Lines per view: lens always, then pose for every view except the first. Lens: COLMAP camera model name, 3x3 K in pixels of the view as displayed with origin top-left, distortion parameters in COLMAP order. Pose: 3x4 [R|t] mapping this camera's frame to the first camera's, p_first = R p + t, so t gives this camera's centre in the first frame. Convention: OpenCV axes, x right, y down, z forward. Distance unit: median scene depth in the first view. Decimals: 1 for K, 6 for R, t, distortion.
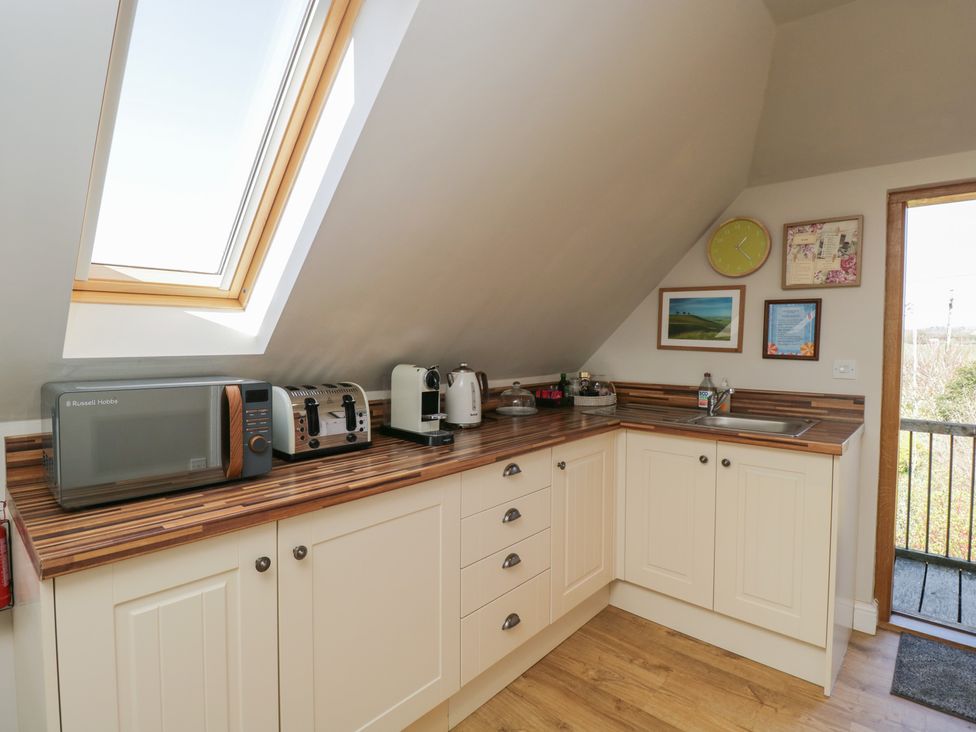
lens RADIAL K [[516.2, 0, 491.3], [0, 516.2, 364.4], [0, 0, 1]] dist [-0.009895, -0.006623]
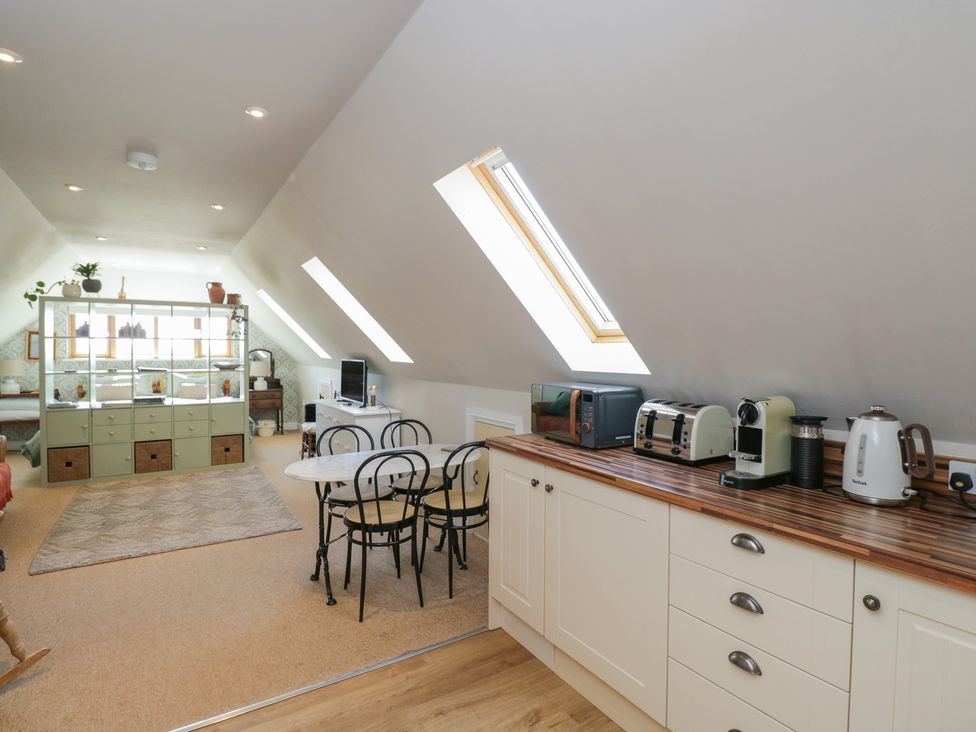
lens RADIAL K [[516.2, 0, 494.7], [0, 516.2, 361.3], [0, 0, 1]] dist [-0.009895, -0.006623]
pose [[-0.299229, 0.011080, -0.954117, 0.732488], [-0.047833, 0.998501, 0.026597, -0.054253], [0.952982, 0.053597, -0.298250, 0.720370]]
